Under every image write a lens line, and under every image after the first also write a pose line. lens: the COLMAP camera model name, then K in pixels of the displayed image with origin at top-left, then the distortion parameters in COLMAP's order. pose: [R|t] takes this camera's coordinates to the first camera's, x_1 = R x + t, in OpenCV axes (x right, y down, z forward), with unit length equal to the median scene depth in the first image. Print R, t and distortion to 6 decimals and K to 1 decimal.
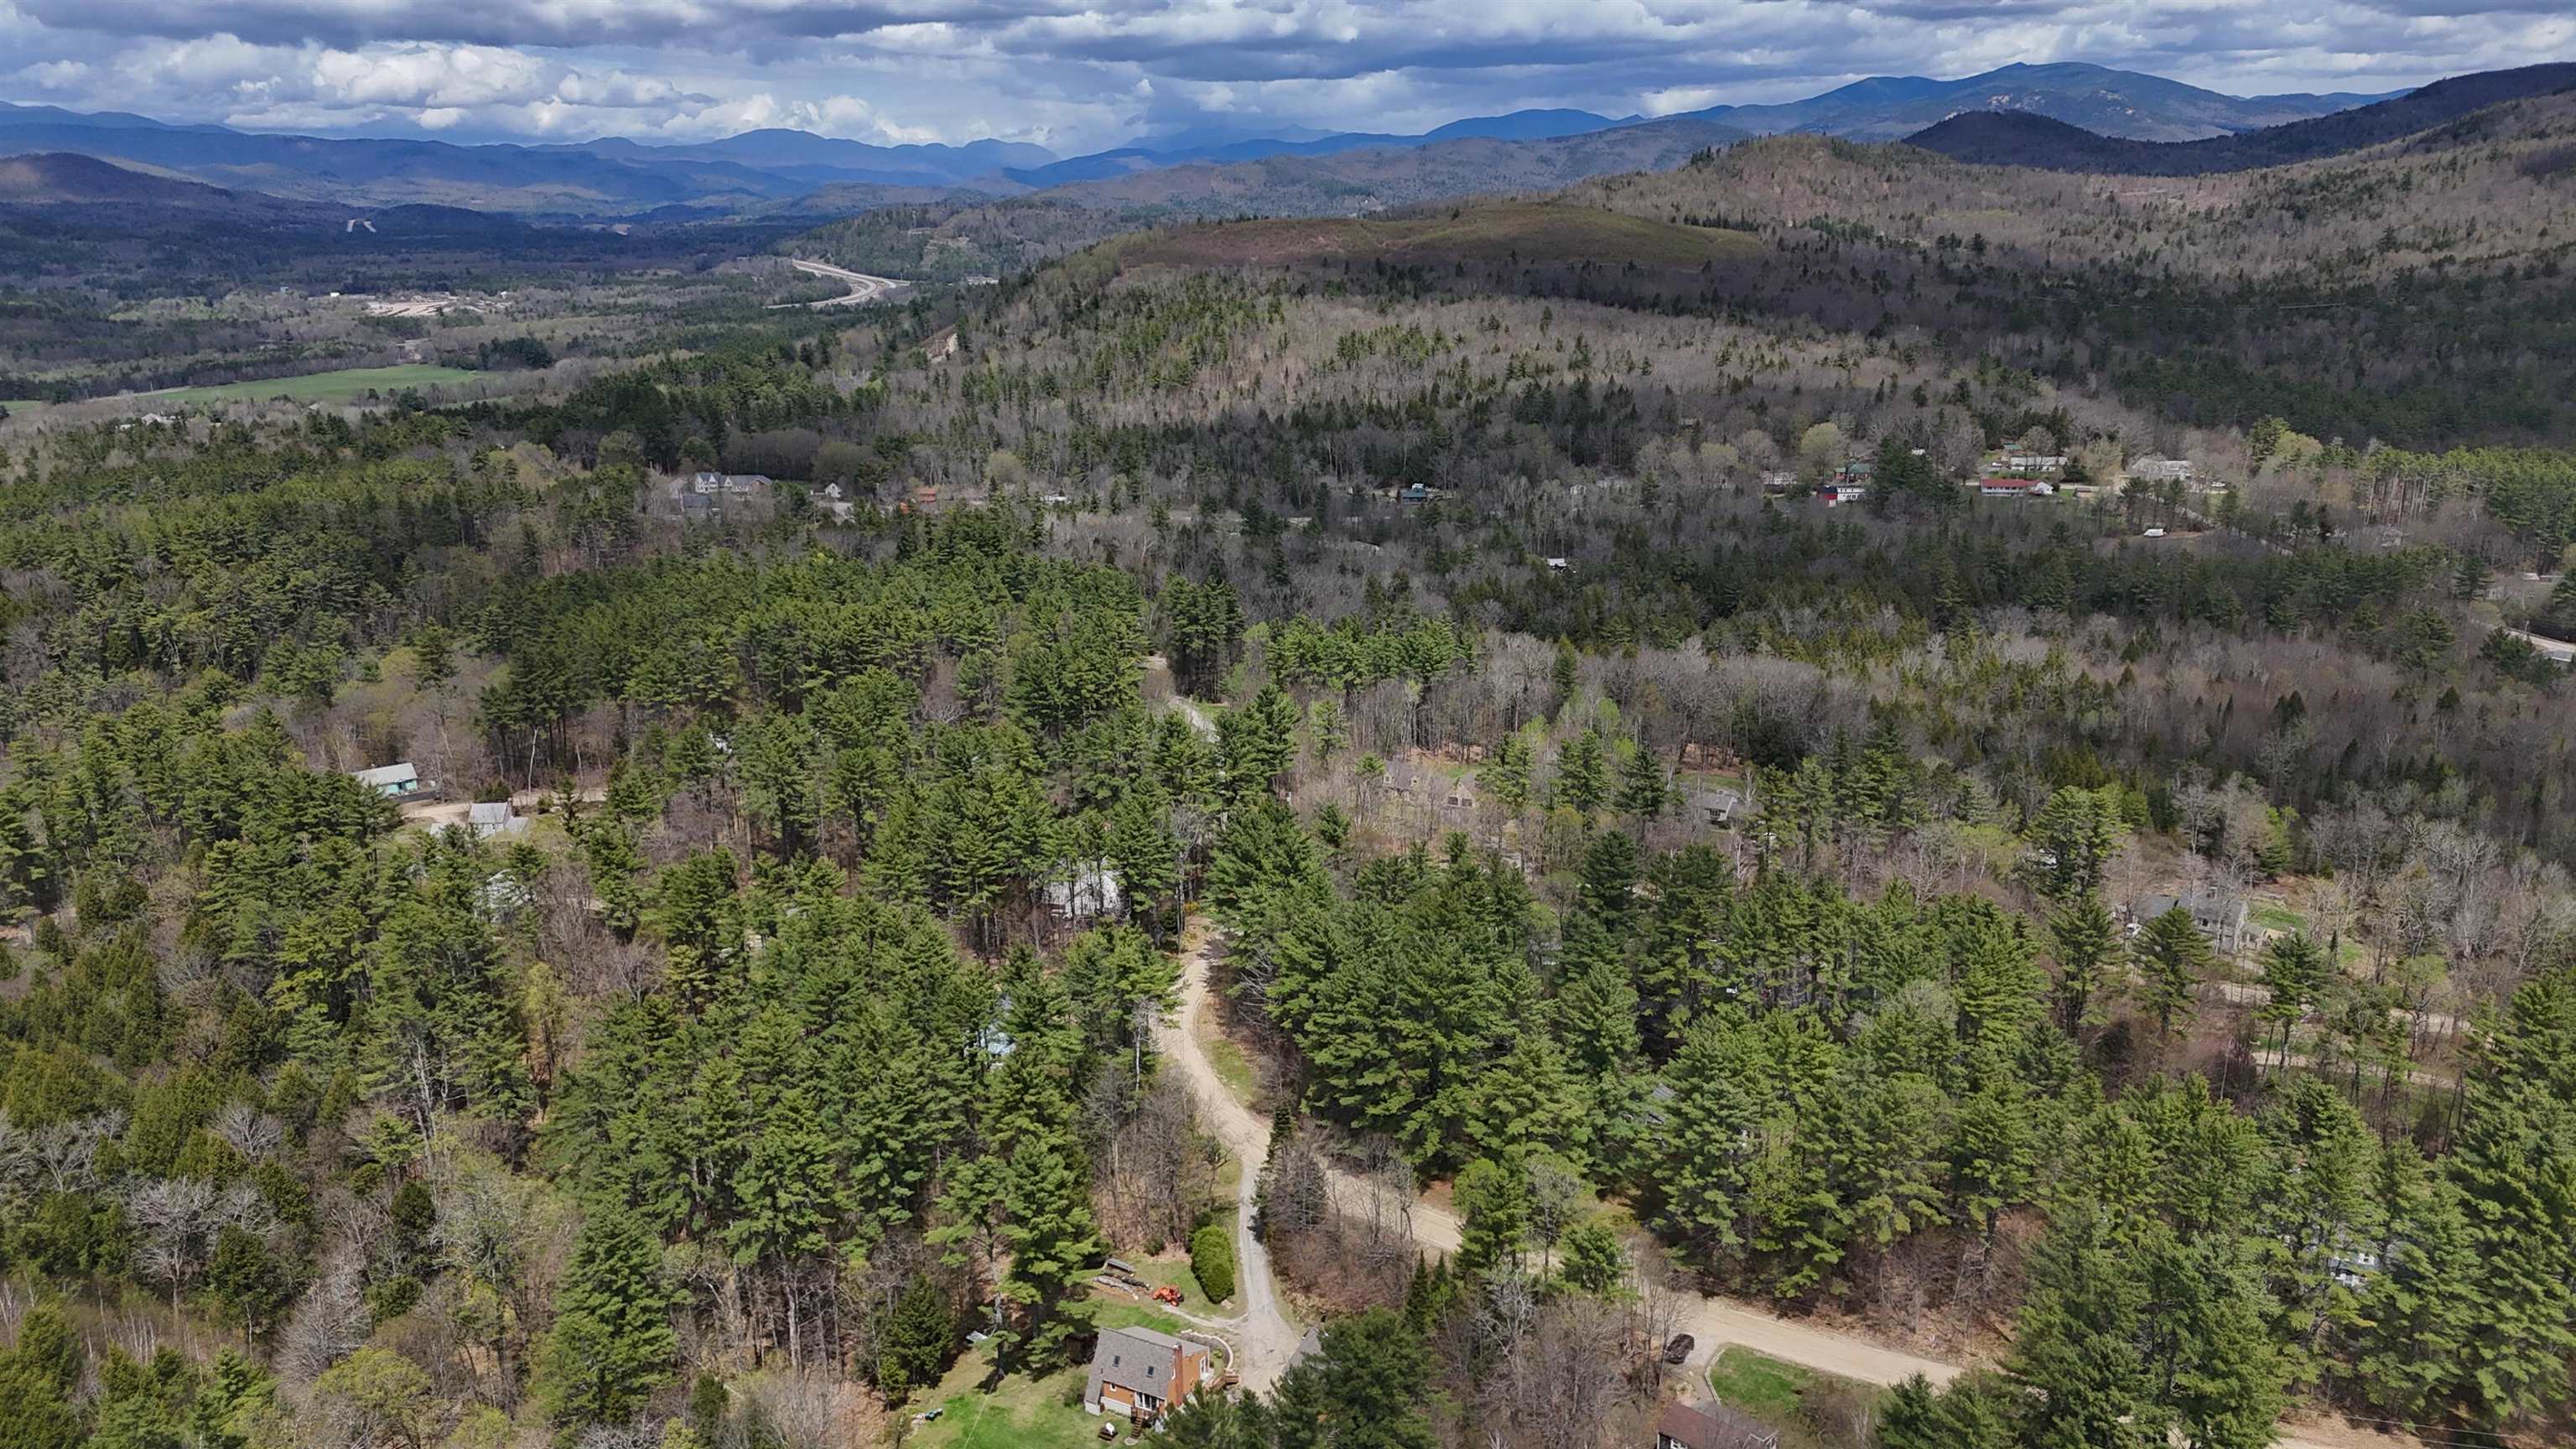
lens RADIAL K [[1896.3, 0, 1279.4], [0, 1896.3, 738.7], [0, 0, 1]] dist [0.074336, -0.078411]
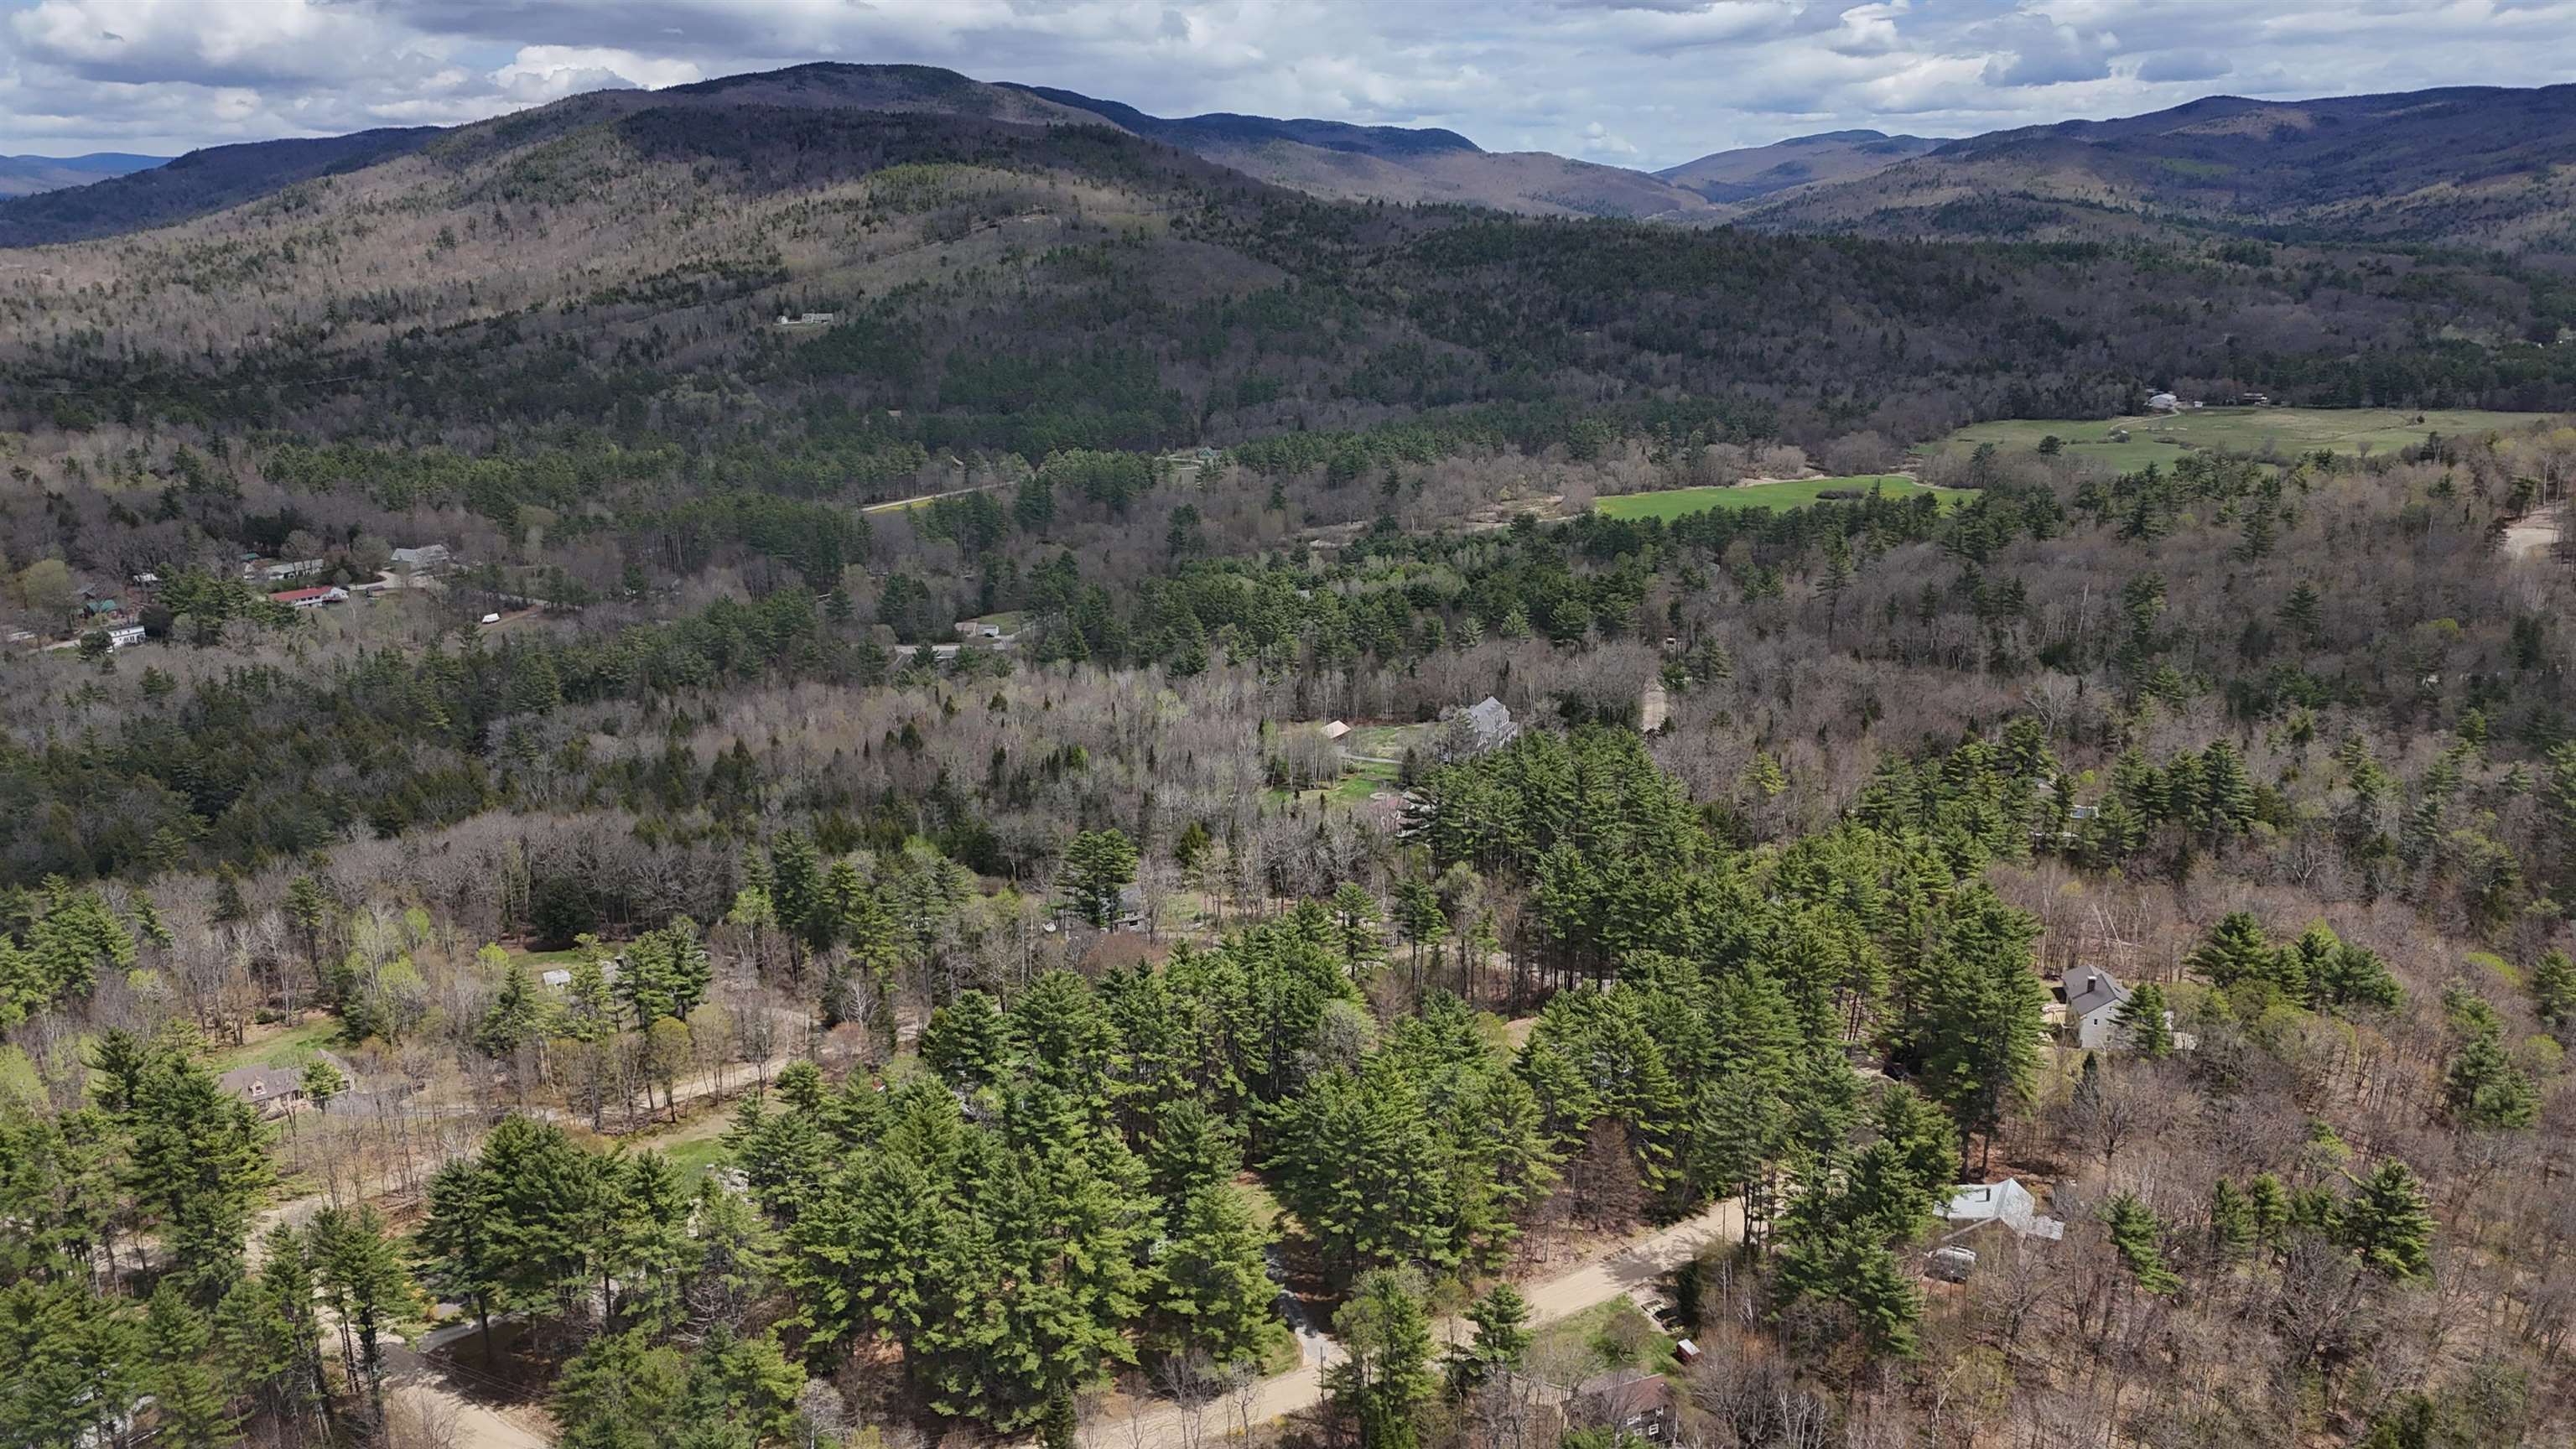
lens RADIAL K [[1896.3, 0, 1304.0], [0, 1896.3, 730.4], [0, 0, 1]] dist [0.074336, -0.078411]
pose [[0.480150, -0.225186, 0.847790, -0.194054], [0.253223, 0.960923, 0.111822, -0.052471], [-0.839842, 0.160989, 0.518410, 0.126131]]
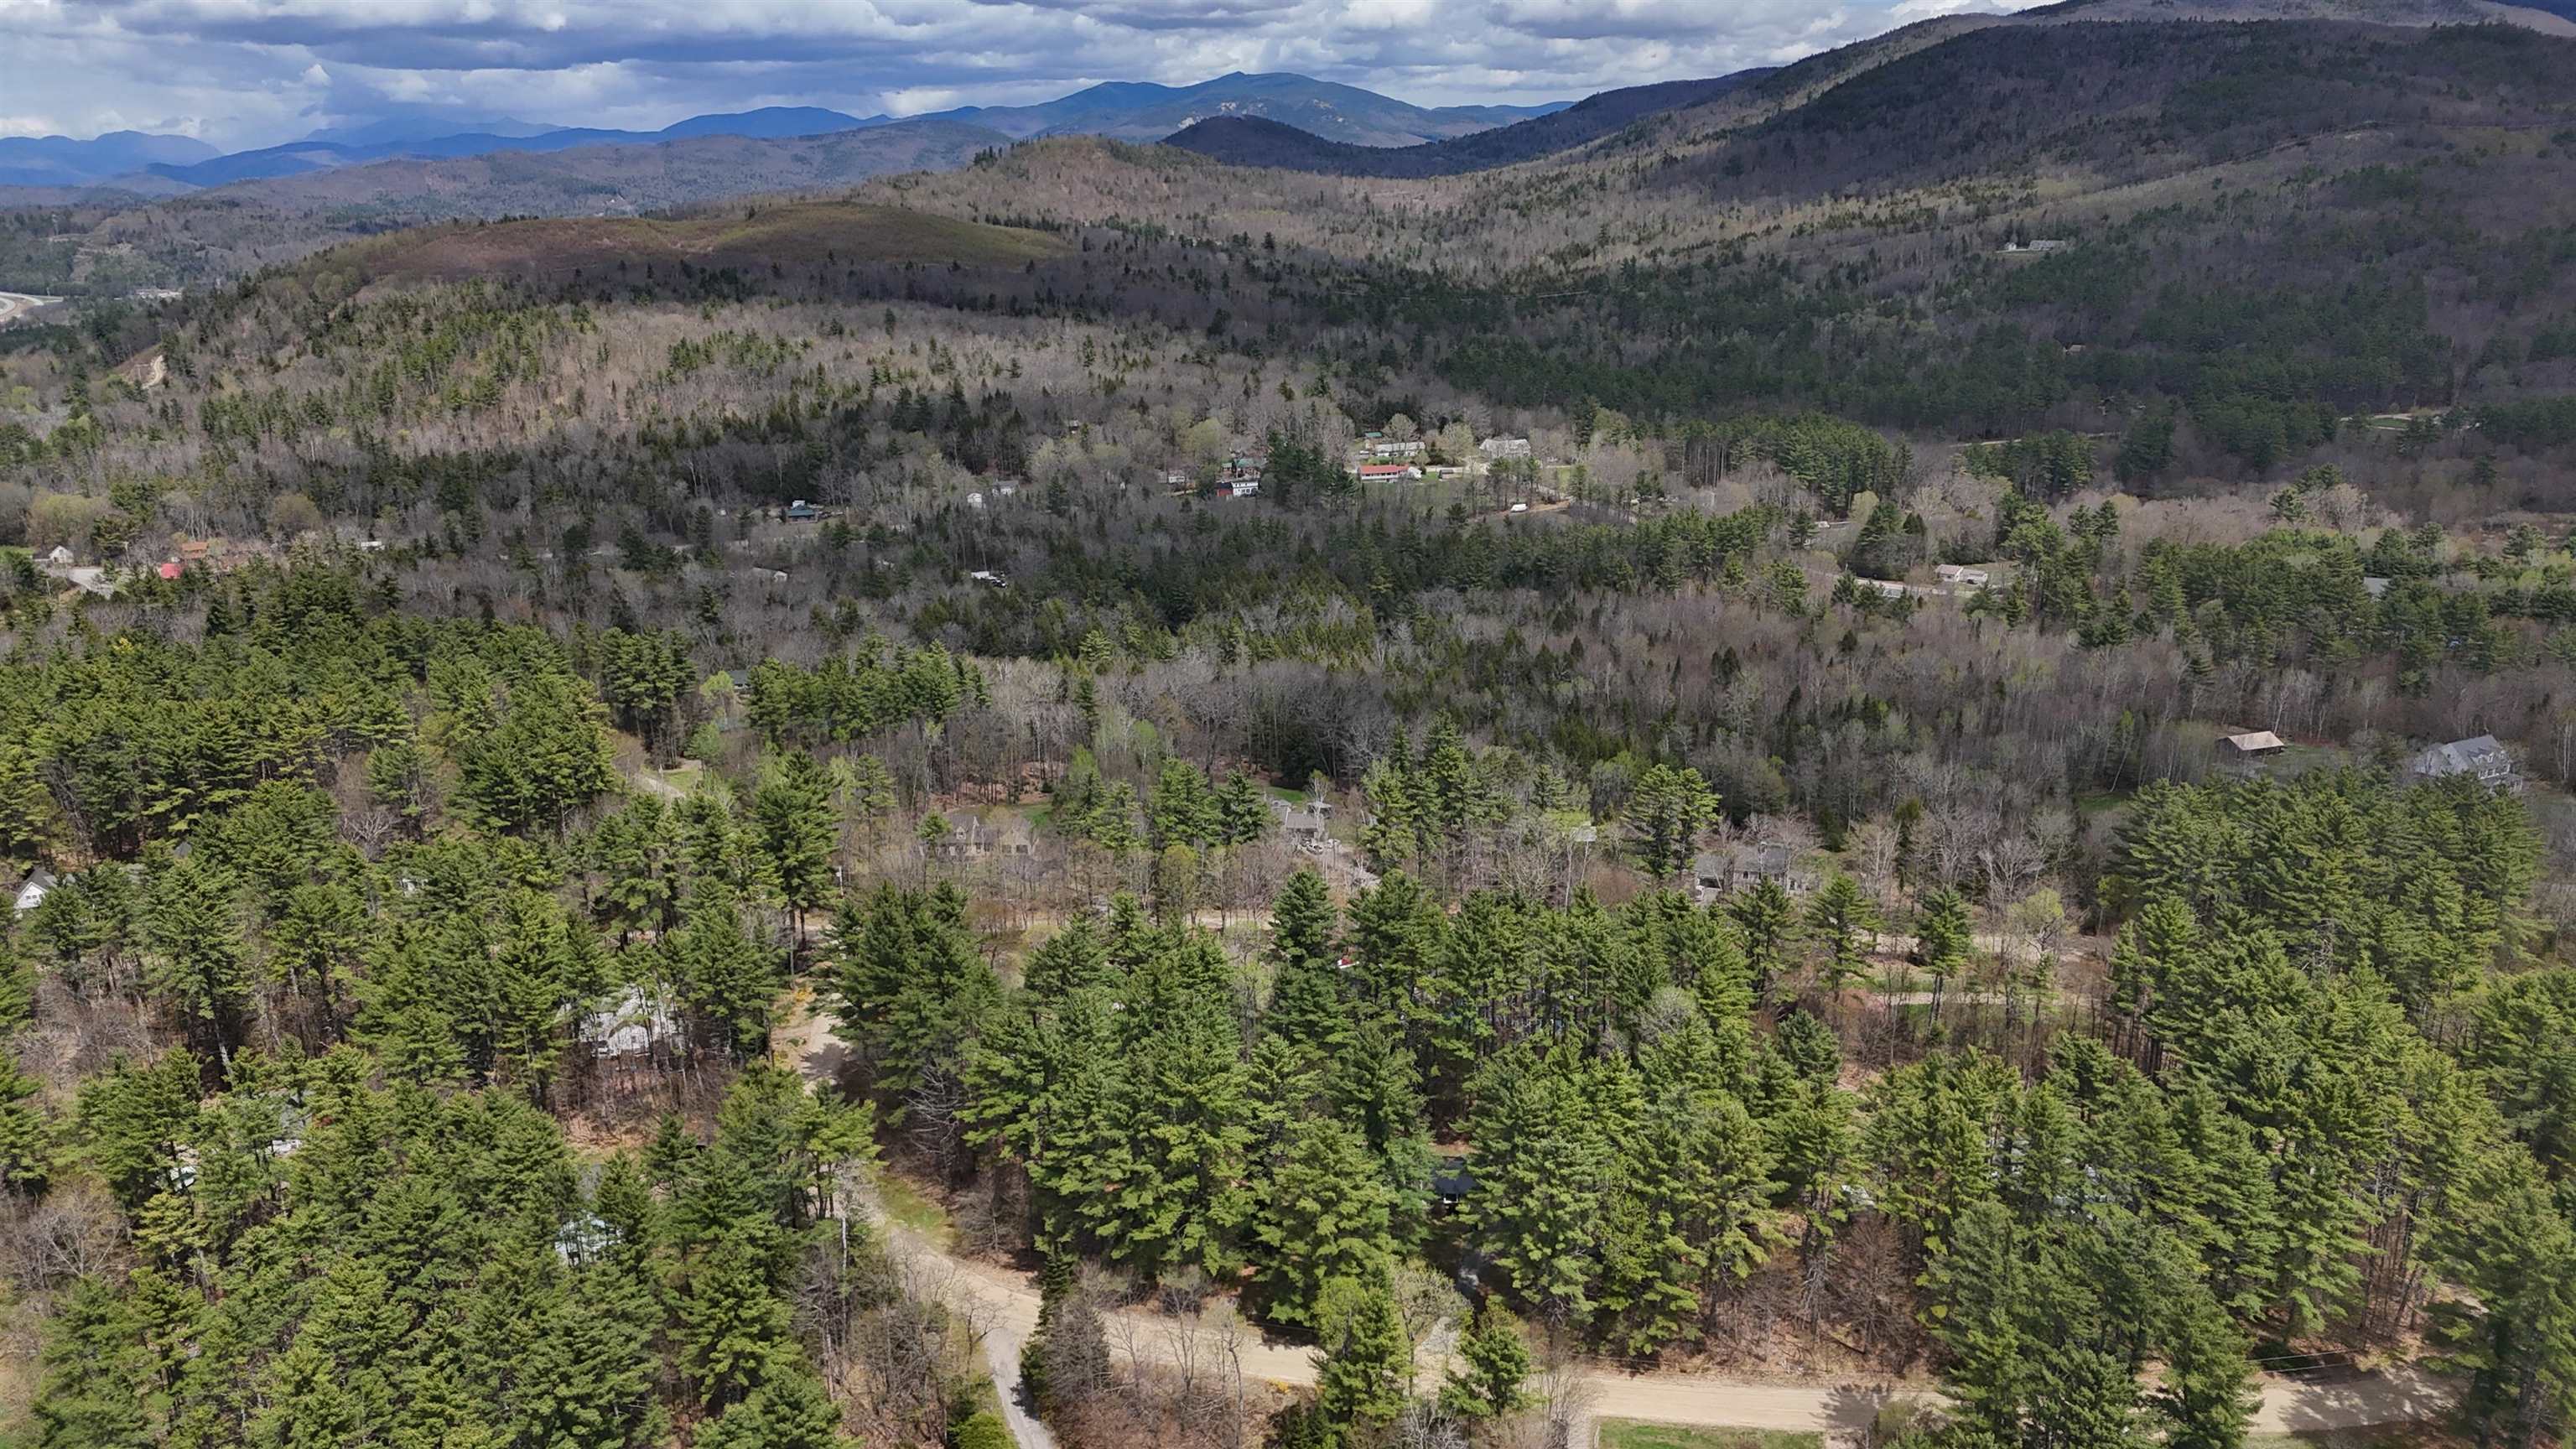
lens RADIAL K [[1896.3, 0, 1290.9], [0, 1896.3, 734.1], [0, 0, 1]] dist [0.074336, -0.078411]
pose [[0.927342, -0.107800, 0.358352, -0.056793], [0.108689, 0.993918, 0.017727, -0.013144], [-0.358084, 0.022510, 0.933418, 0.050804]]
